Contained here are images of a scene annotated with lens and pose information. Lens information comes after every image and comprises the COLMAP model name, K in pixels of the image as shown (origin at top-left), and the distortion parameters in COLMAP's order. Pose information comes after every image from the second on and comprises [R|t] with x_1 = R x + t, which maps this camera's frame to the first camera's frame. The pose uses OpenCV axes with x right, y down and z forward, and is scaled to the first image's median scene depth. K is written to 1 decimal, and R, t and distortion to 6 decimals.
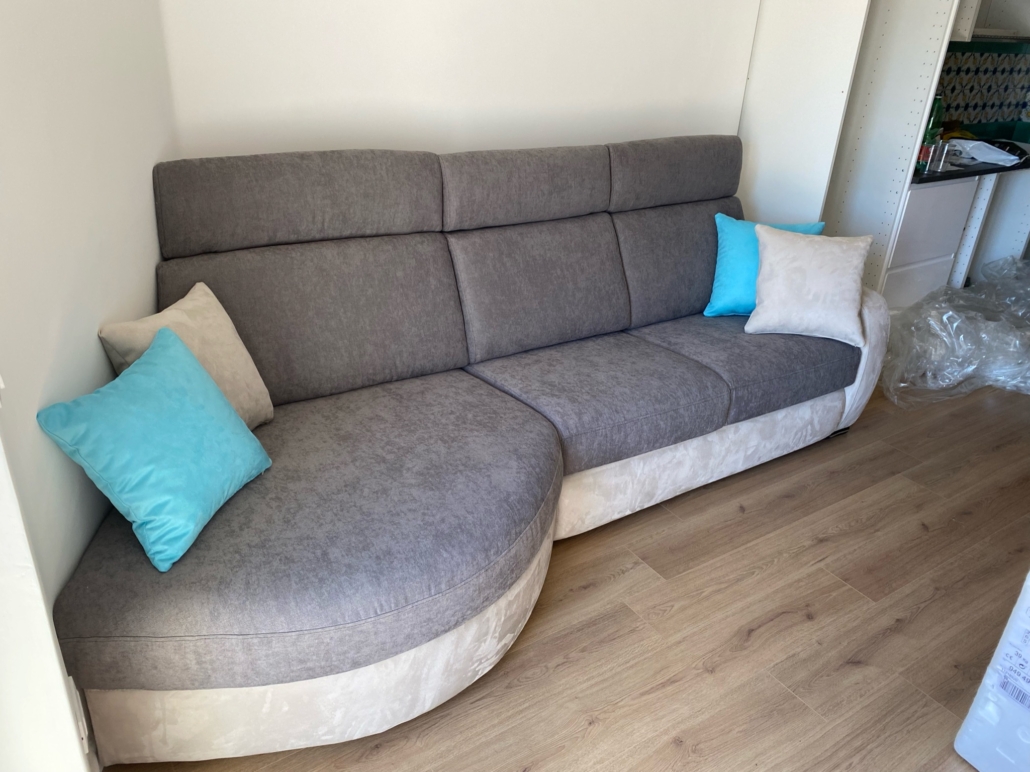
lens RADIAL K [[788.3, 0, 515.0], [0, 788.3, 386.0], [0, 0, 1]] dist [0.040608, -0.059013]
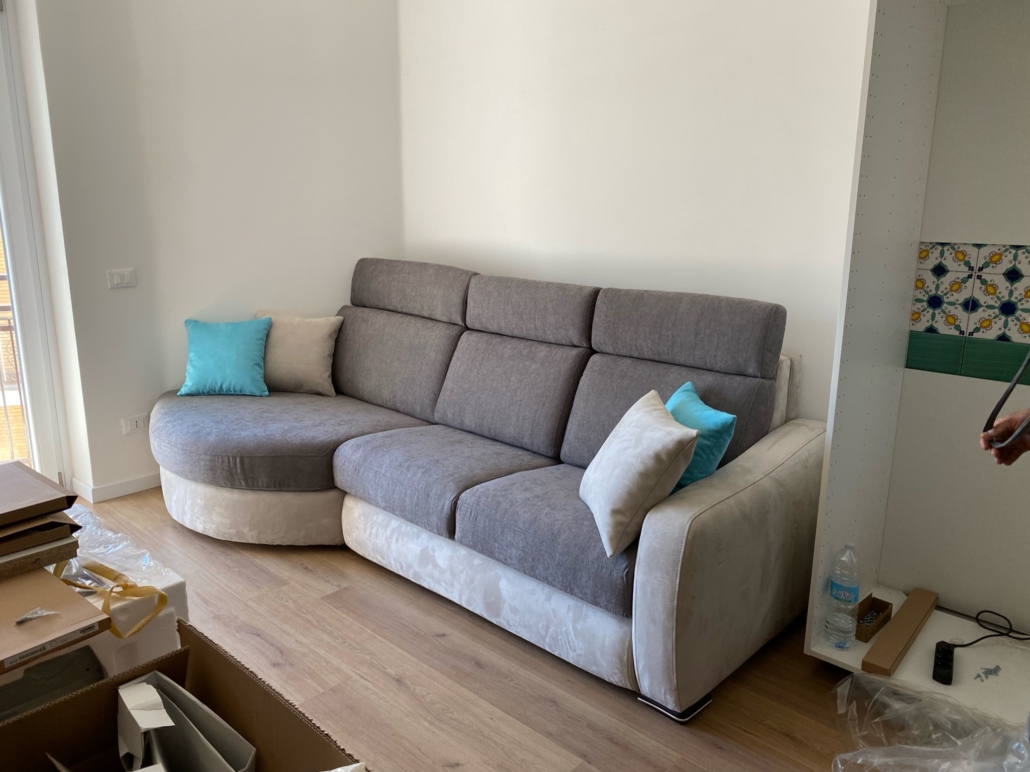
lens RADIAL K [[792.0, 0, 502.0], [0, 792.0, 387.2], [0, 0, 1]] dist [-0.005283, 0.003453]
pose [[0.211954, 0.219990, -0.952197, 1.387461], [-0.388070, 0.913170, 0.124591, -0.333320], [0.896927, 0.343111, 0.278921, 0.799578]]
